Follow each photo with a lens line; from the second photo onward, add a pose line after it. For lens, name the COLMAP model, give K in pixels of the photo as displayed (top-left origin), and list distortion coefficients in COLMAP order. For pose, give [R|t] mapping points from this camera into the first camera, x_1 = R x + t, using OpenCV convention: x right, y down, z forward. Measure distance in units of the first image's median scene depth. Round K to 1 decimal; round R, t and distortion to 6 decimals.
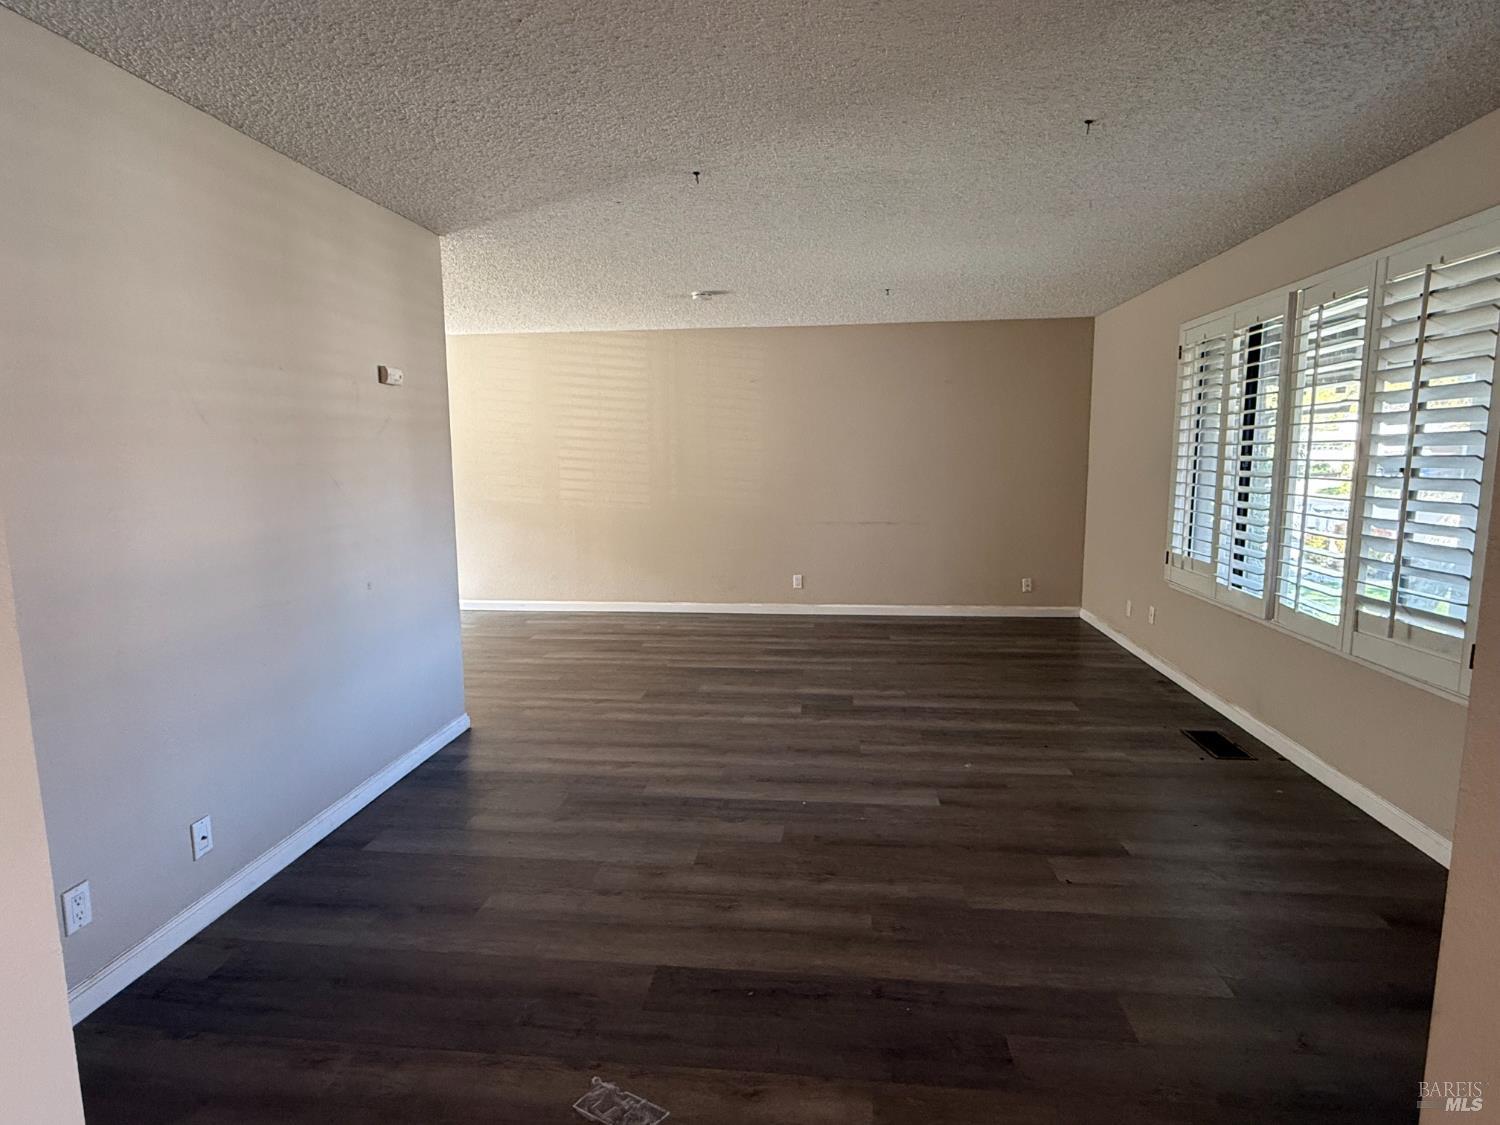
lens RADIAL K [[805.8, 0, 753.3], [0, 805.8, 559.1], [0, 0, 1]] dist [-0.000467, 0.002277]
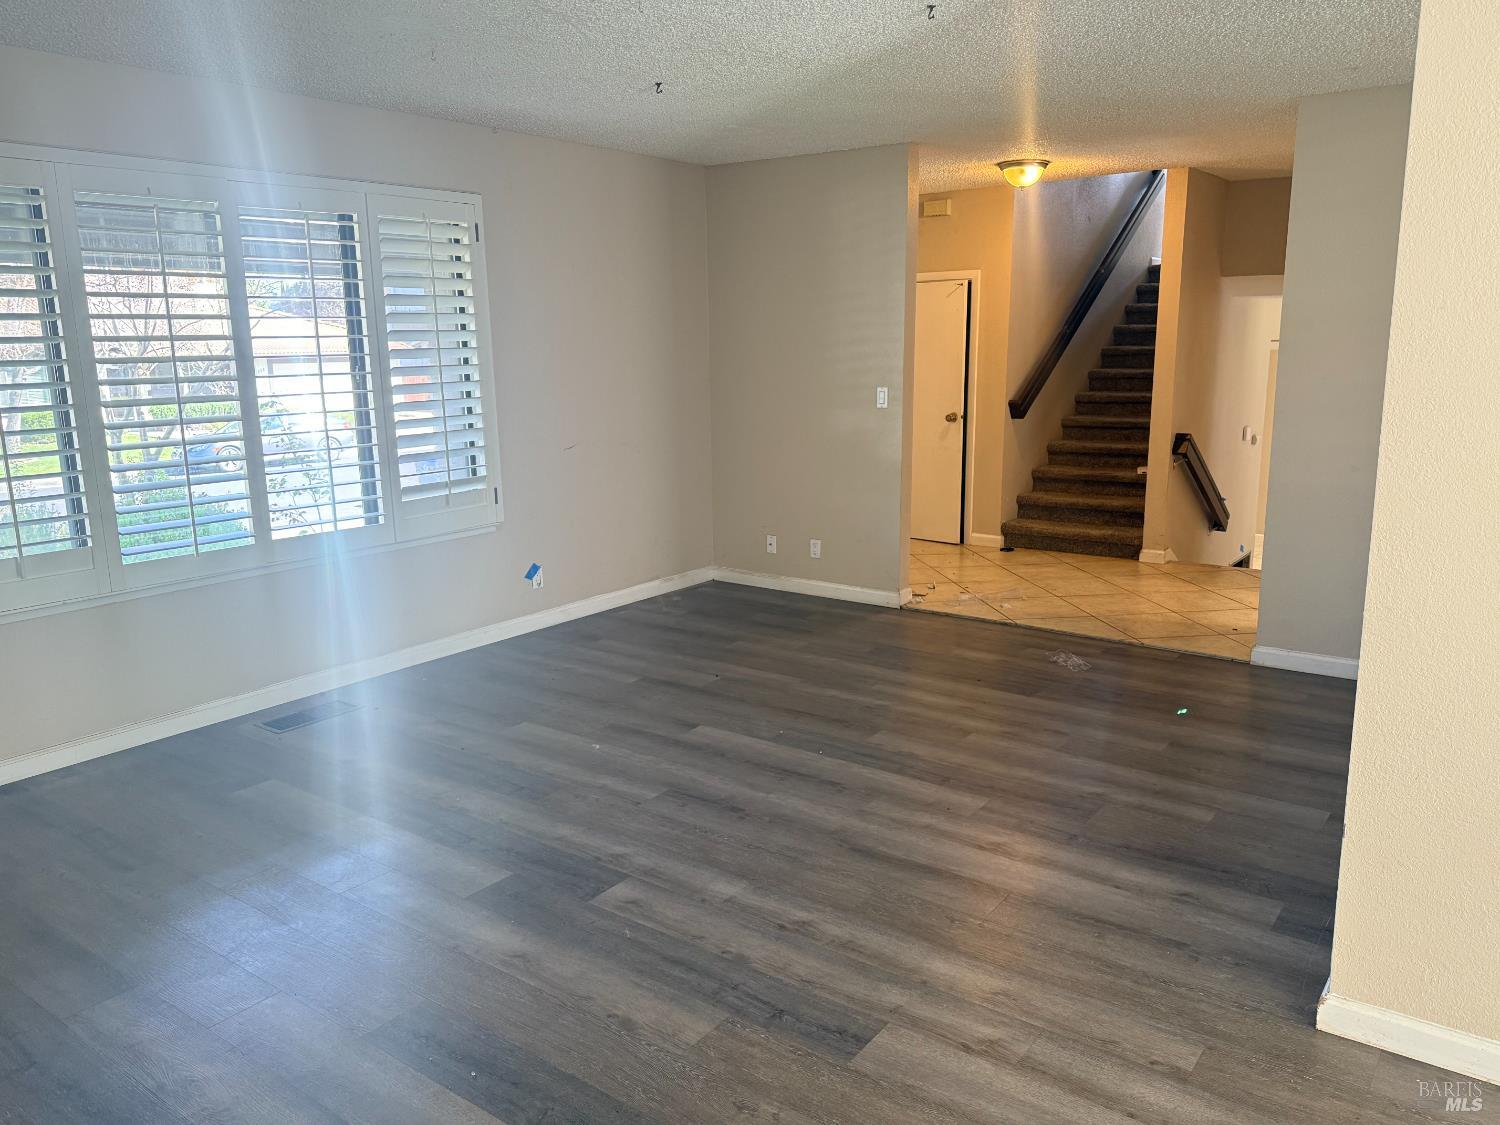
lens RADIAL K [[1126.4, 0, 750.9], [0, 1126.4, 565.4], [0, 0, 1]] dist [0.005024, 0.000573]
pose [[-0.864729, -0.077199, 0.496270, -0.442332], [0.091705, 0.947235, 0.307142, -0.267418], [-0.493795, 0.311105, -0.812022, 1.849277]]
